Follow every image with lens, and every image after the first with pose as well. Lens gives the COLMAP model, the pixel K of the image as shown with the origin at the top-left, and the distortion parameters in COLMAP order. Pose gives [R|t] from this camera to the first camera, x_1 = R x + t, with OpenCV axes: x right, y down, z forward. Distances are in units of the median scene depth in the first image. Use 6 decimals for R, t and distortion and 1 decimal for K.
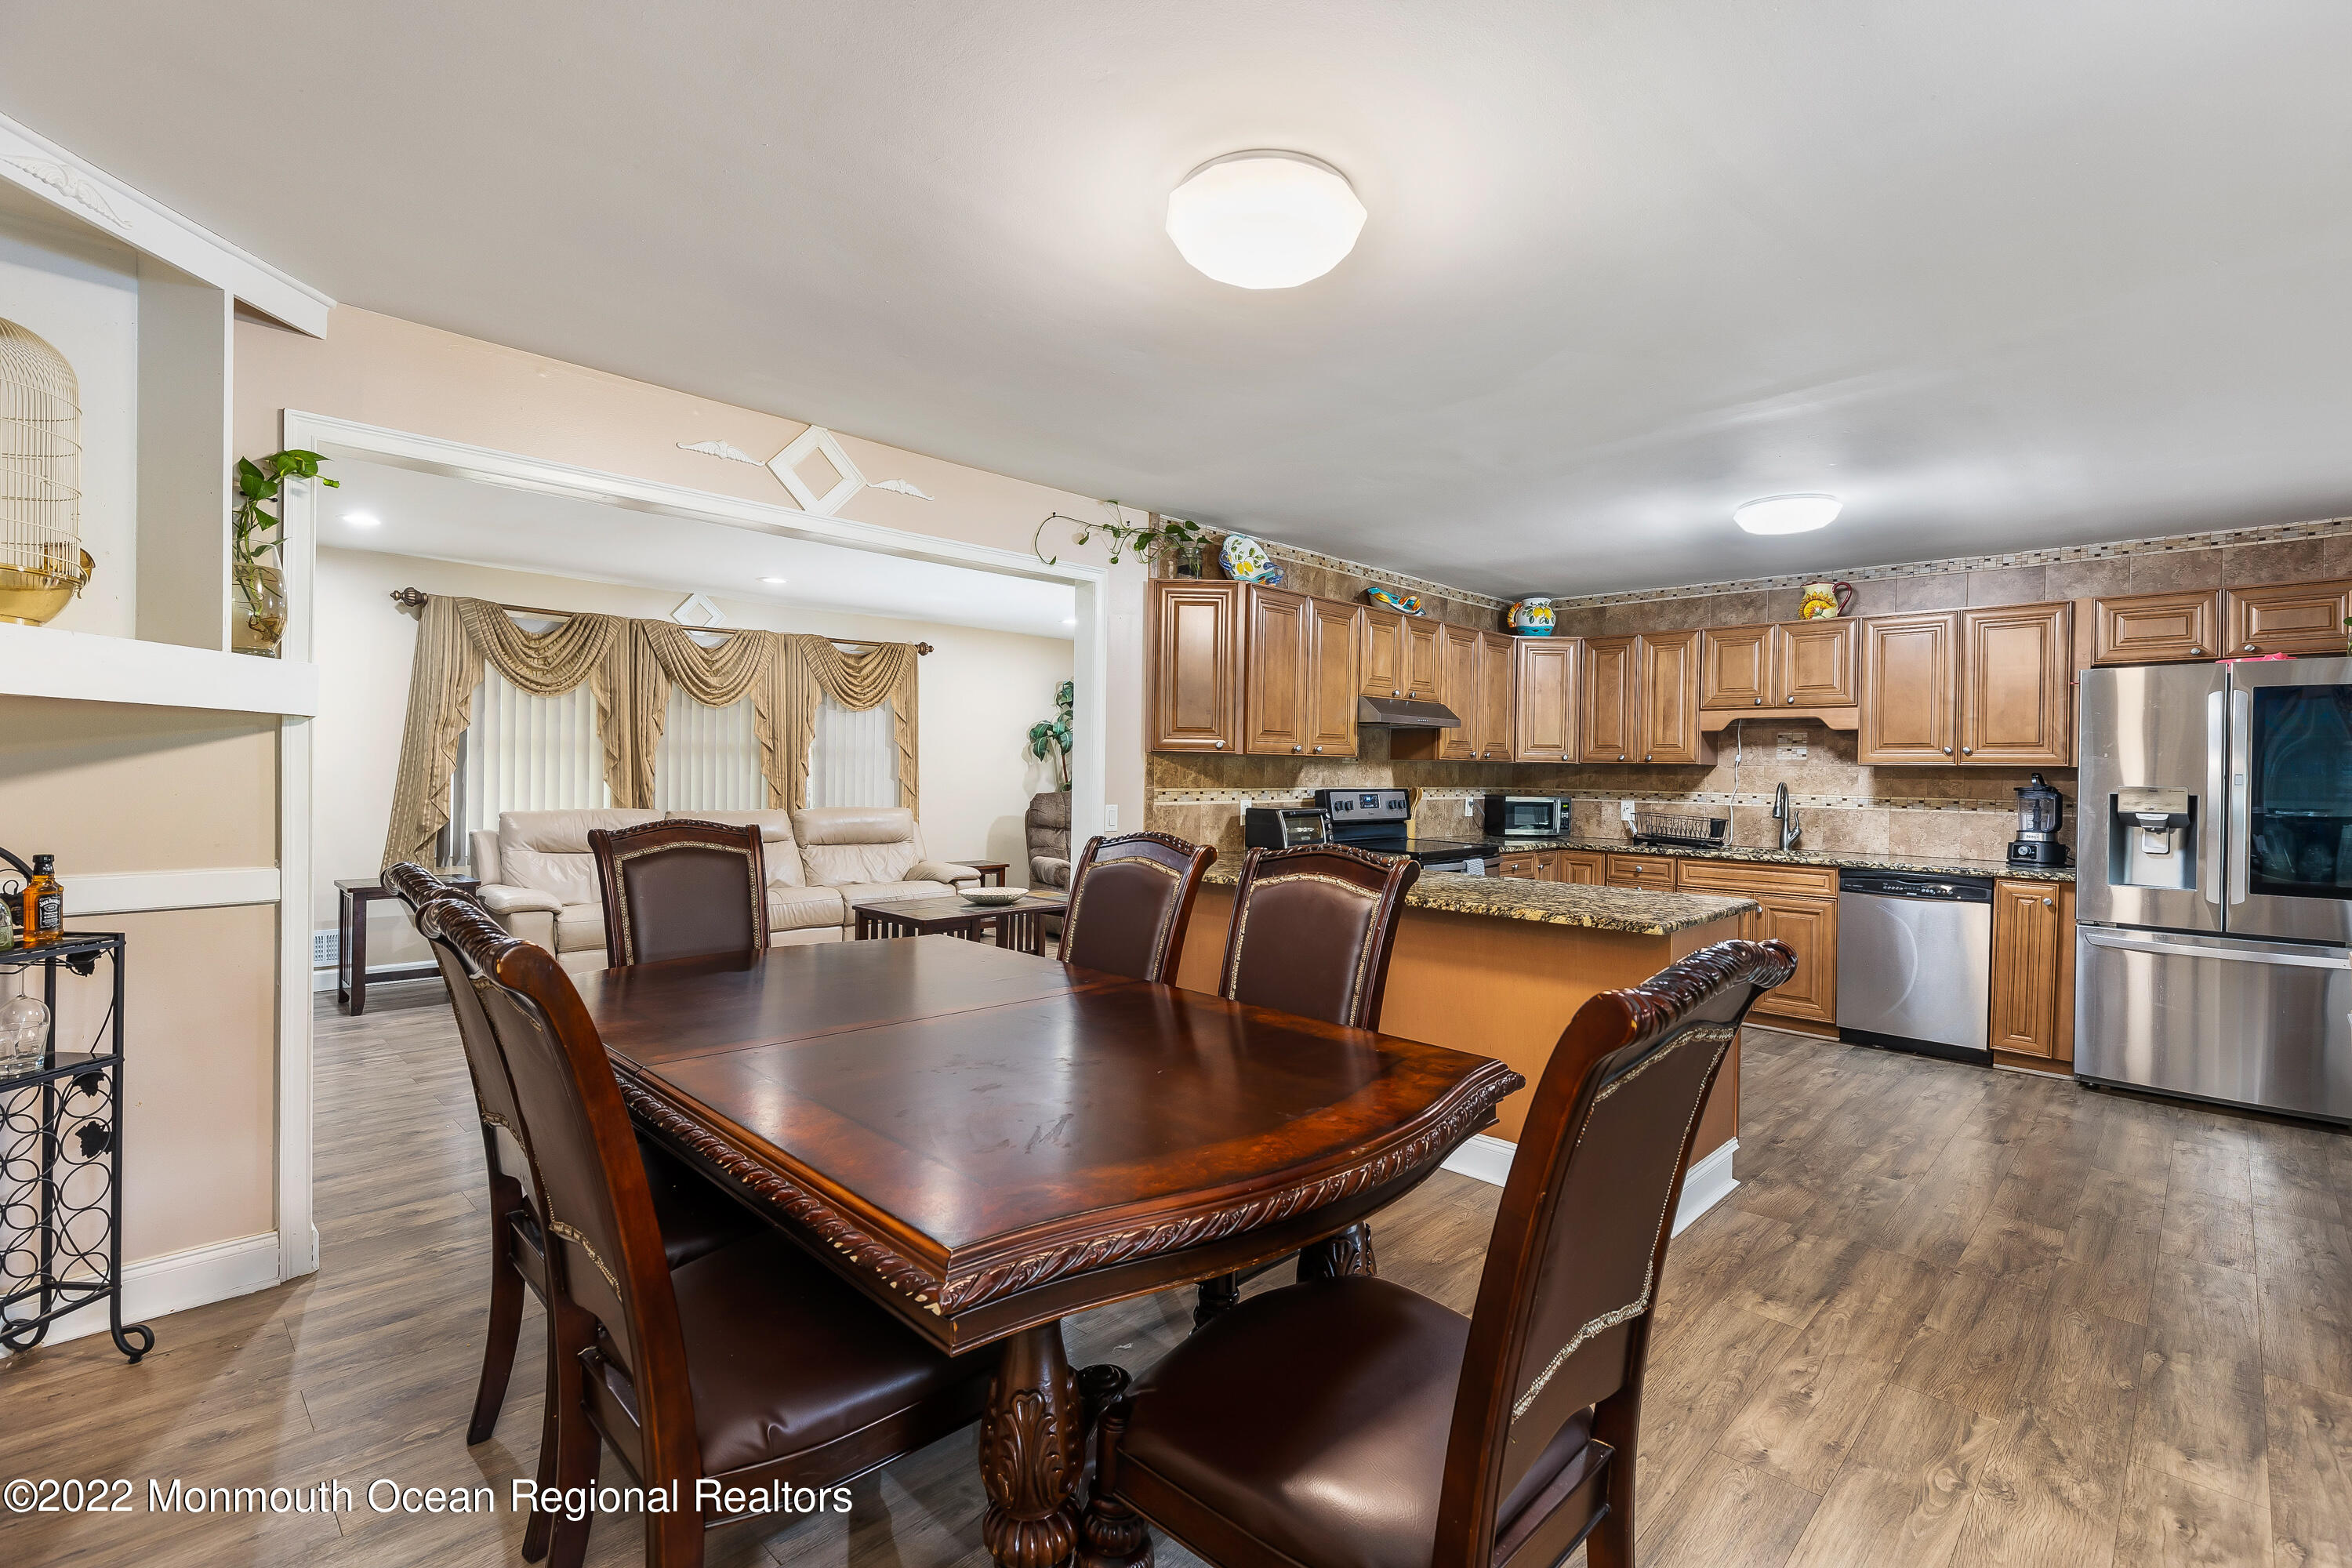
lens RADIAL K [[1060.2, 0, 1201.1], [0, 1060.2, 779.0], [0, 0, 1]] dist [0.003179, 0.000195]
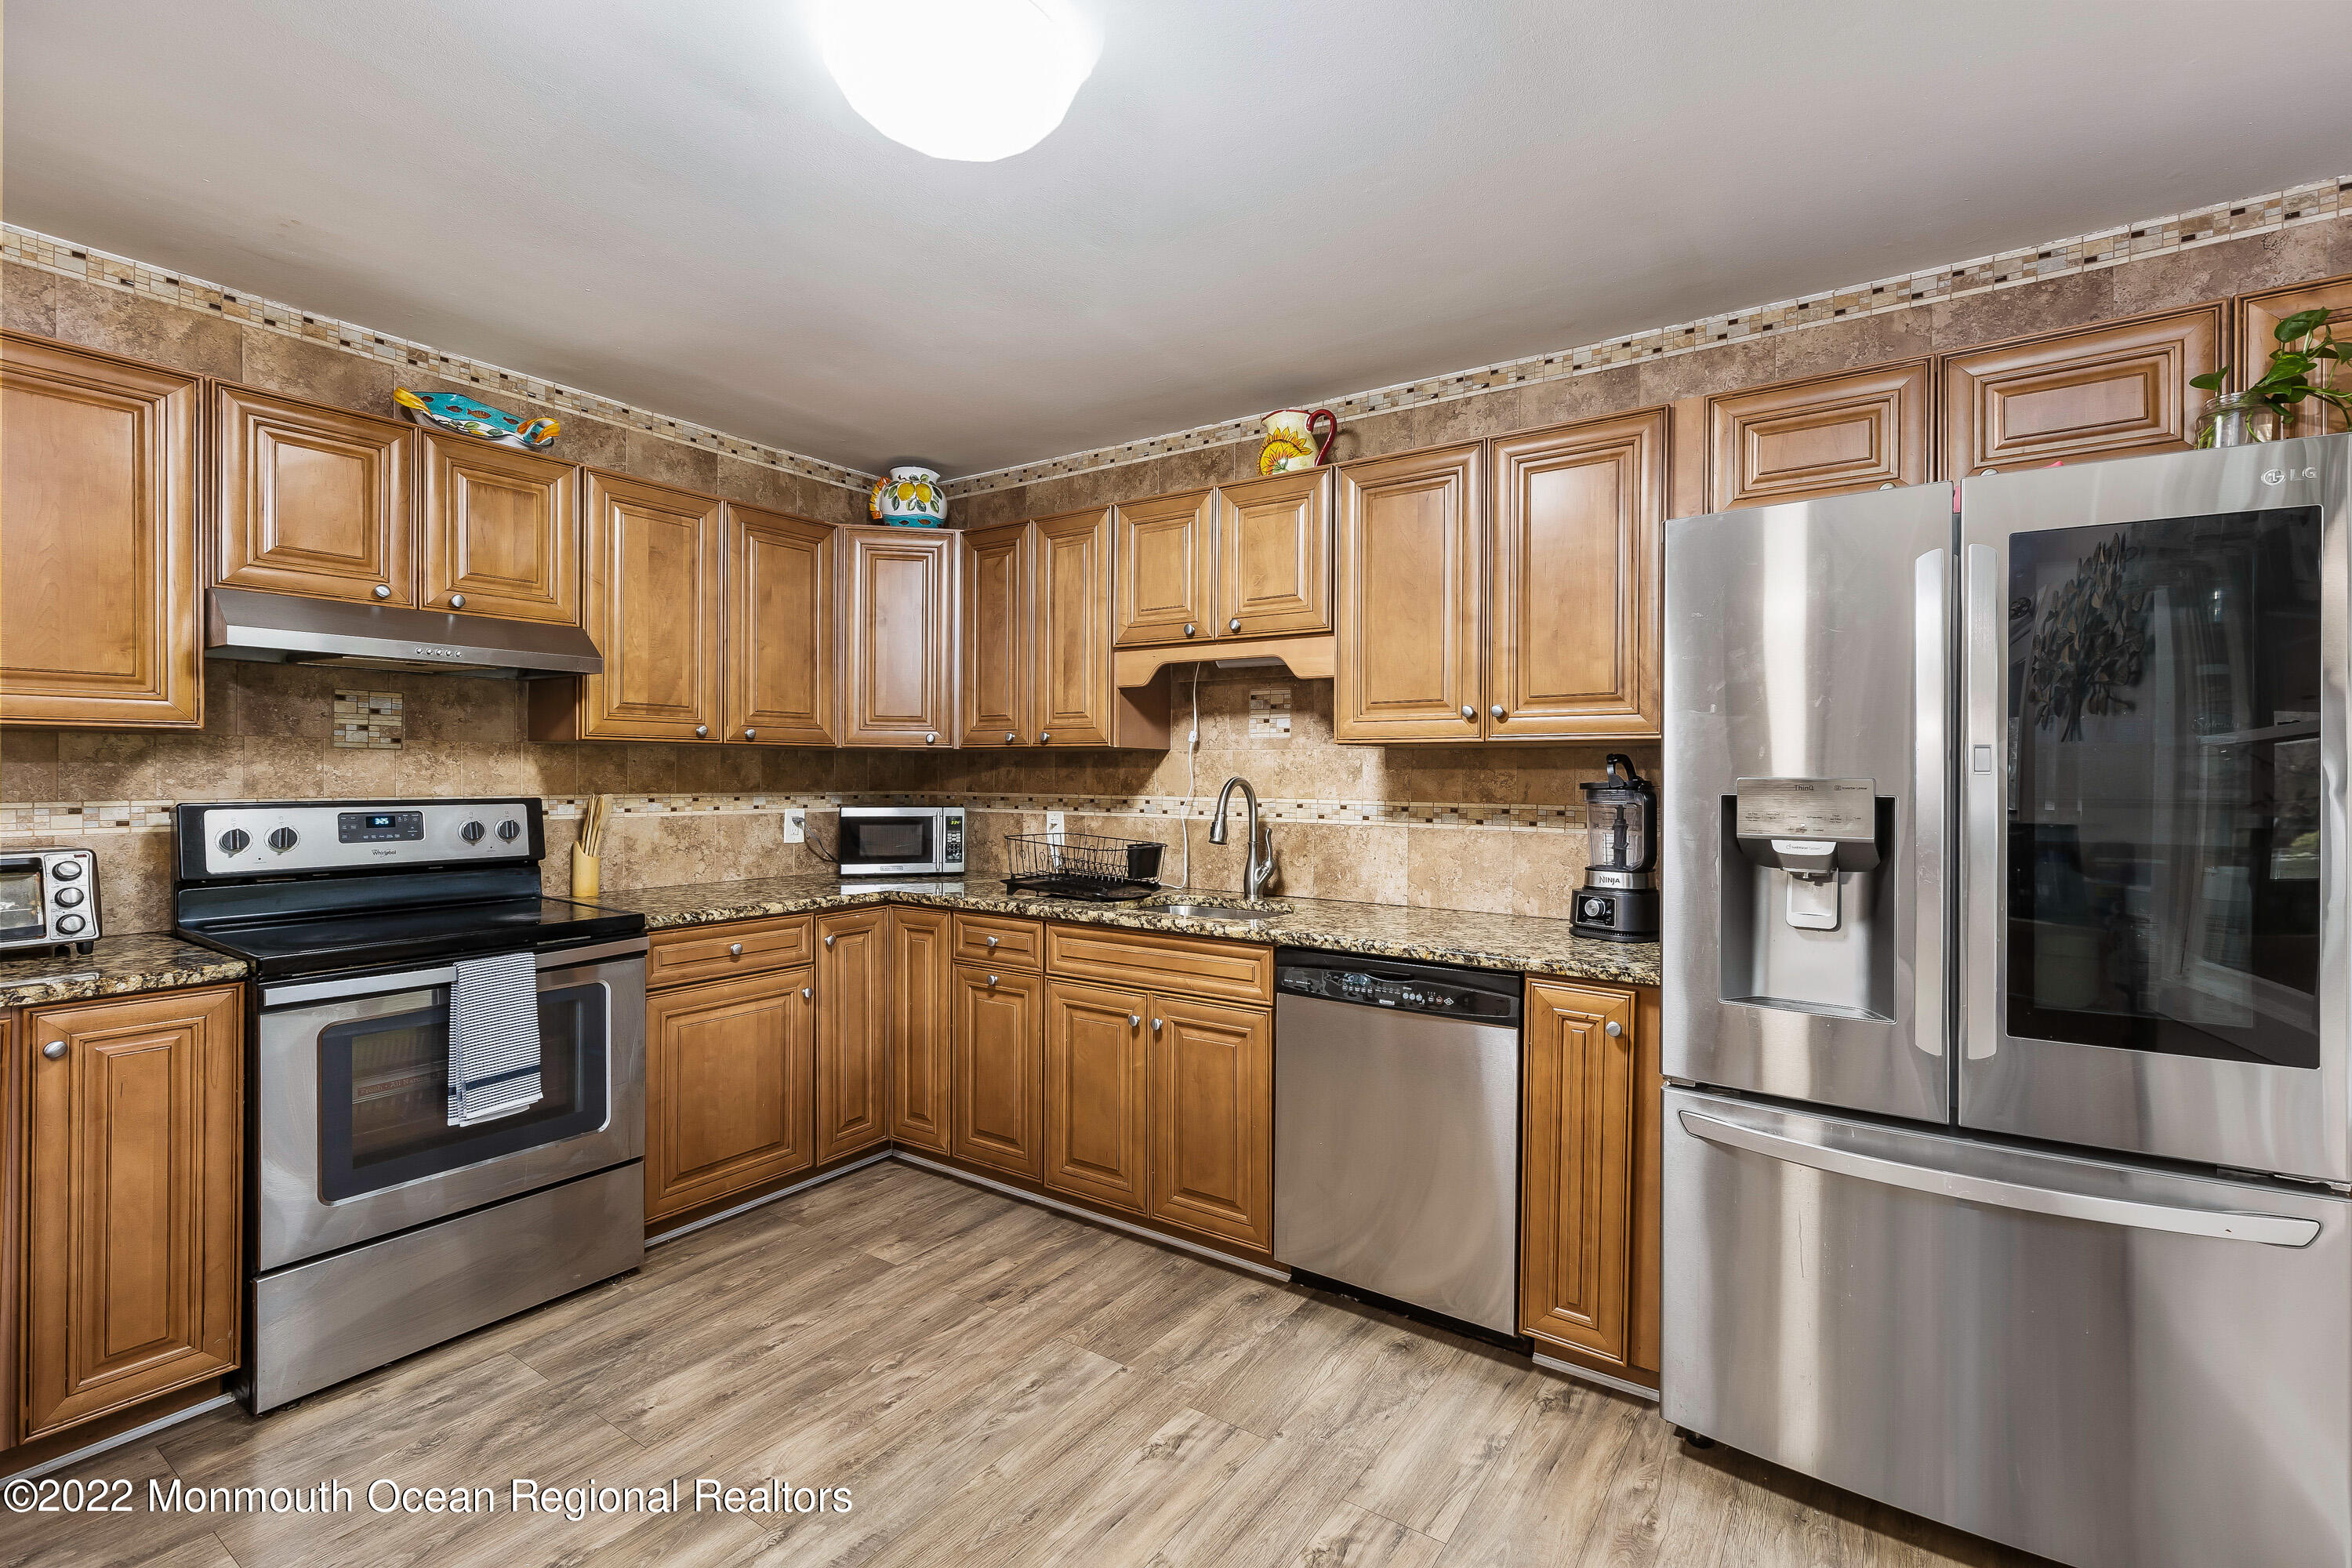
lens RADIAL K [[1051.4, 0, 1199.1], [0, 1051.4, 778.8], [0, 0, 1]] dist [0.007321, 0.000078]
pose [[0.985118, -0.010638, 0.171548, 0.483272], [0.010814, 0.999942, -0.000093, 0.003947], [-0.171537, 0.001947, 0.985176, 0.516838]]
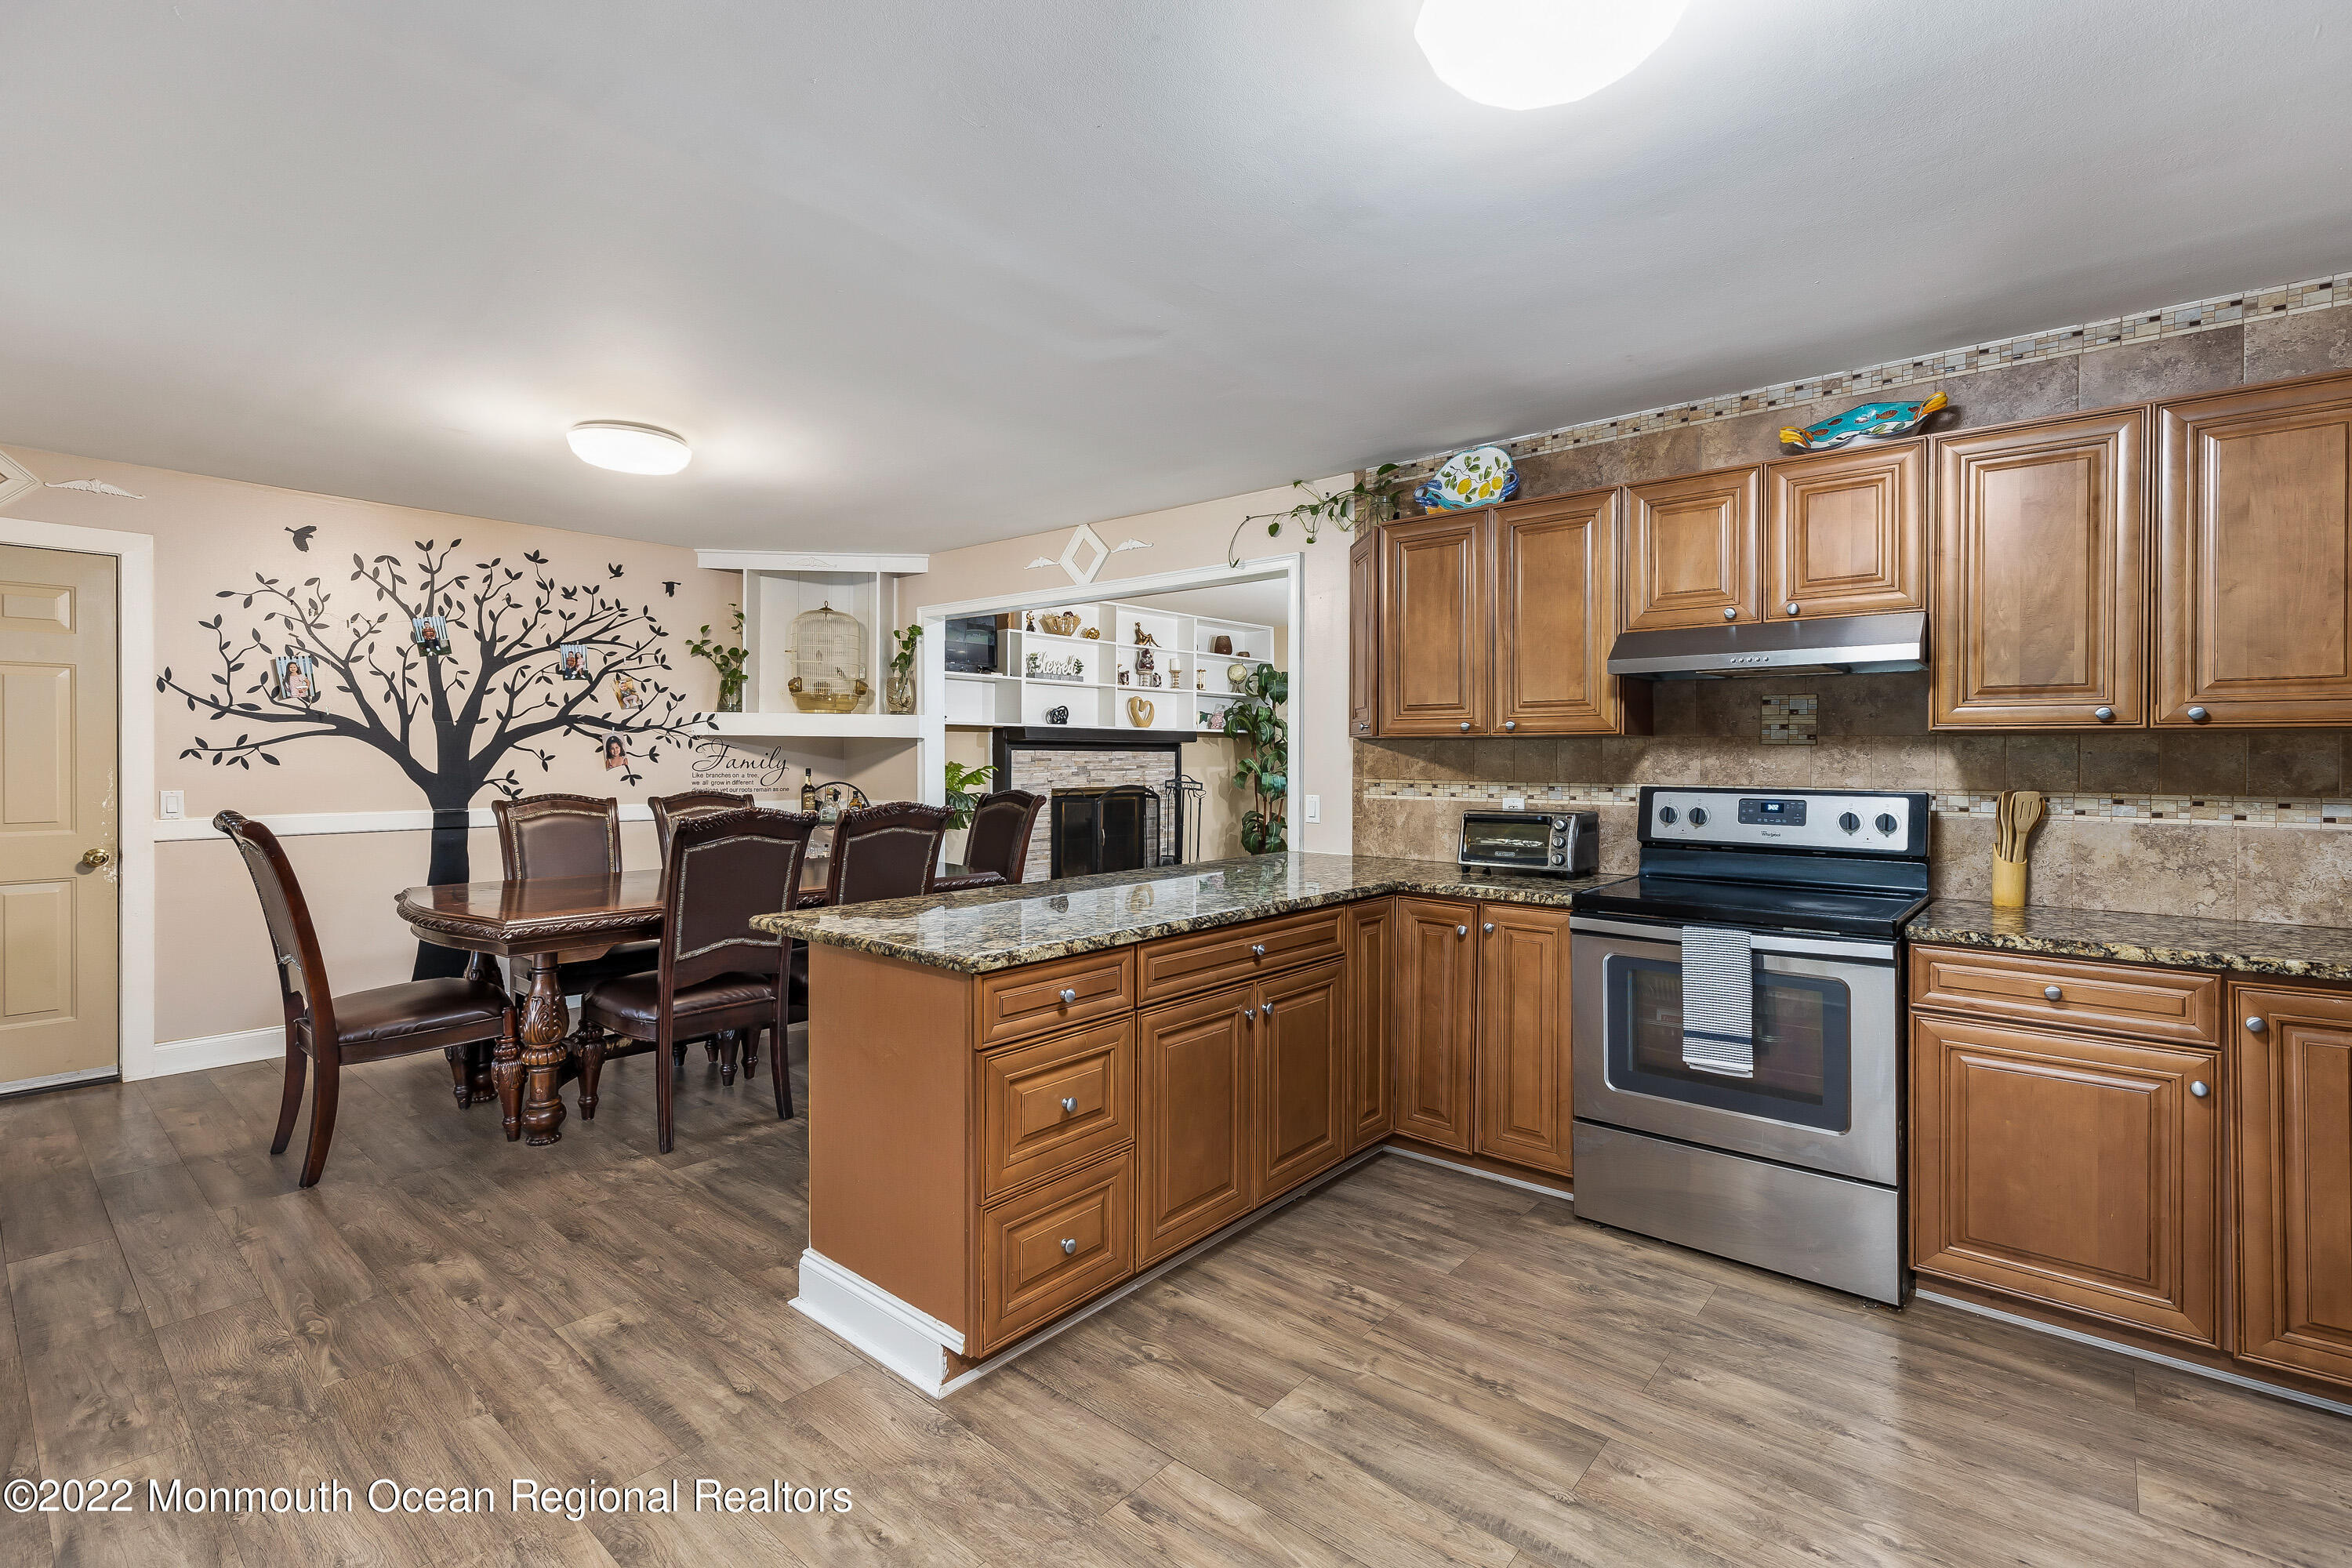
lens RADIAL K [[1047.7, 0, 1179.7], [0, 1047.7, 762.9], [0, 0, 1]] dist [0.003426, -0.000130]
pose [[0.069436, -0.009210, -0.997544, 0.751208], [-0.012903, 0.999865, -0.010130, 0.005548], [0.997503, 0.013575, 0.069307, 0.720734]]
